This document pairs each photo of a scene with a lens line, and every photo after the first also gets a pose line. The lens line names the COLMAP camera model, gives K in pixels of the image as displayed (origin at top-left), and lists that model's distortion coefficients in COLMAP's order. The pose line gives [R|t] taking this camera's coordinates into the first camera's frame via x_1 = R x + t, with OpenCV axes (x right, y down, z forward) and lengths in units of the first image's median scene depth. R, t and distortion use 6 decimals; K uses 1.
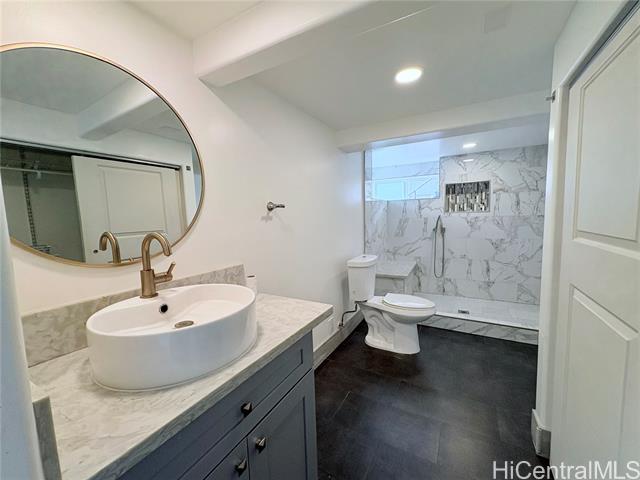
lens RADIAL K [[256.6, 0, 319.7], [0, 256.6, 240.4], [0, 0, 1]] dist [0.003536, -0.000401]
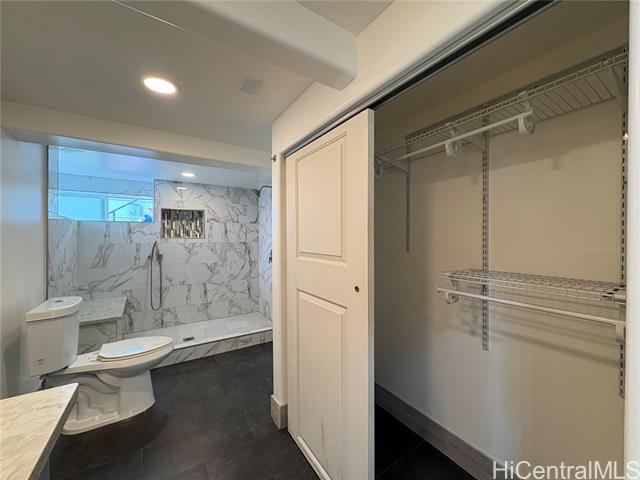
lens RADIAL K [[256.6, 0, 322.6], [0, 256.6, 240.0], [0, 0, 1]] dist [0.003536, -0.000401]
pose [[0.465770, 0.017622, 0.884731, -0.075809], [0.075221, 0.995394, -0.059427, -0.002189], [-0.881703, 0.094230, 0.462299, 0.055037]]
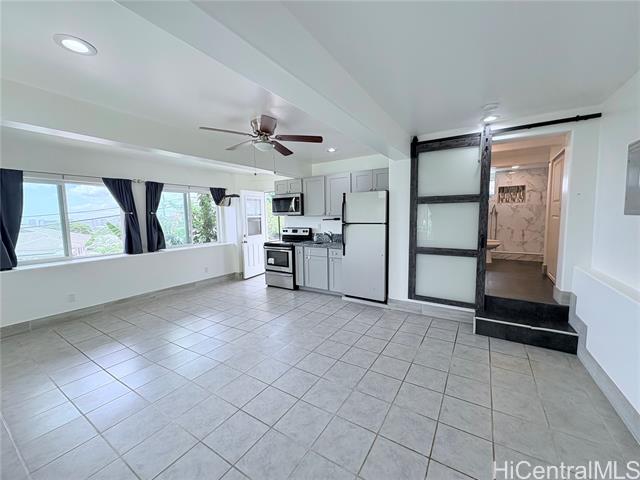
lens RADIAL K [[256.6, 0, 321.0], [0, 256.6, 240.3], [0, 0, 1]] dist [0.003536, -0.000401]
pose [[0.997797, 0.019246, -0.063495, -0.673749], [-0.019319, 0.999813, -0.000534, 0.190427], [0.063473, 0.001759, 0.997982, -0.928171]]
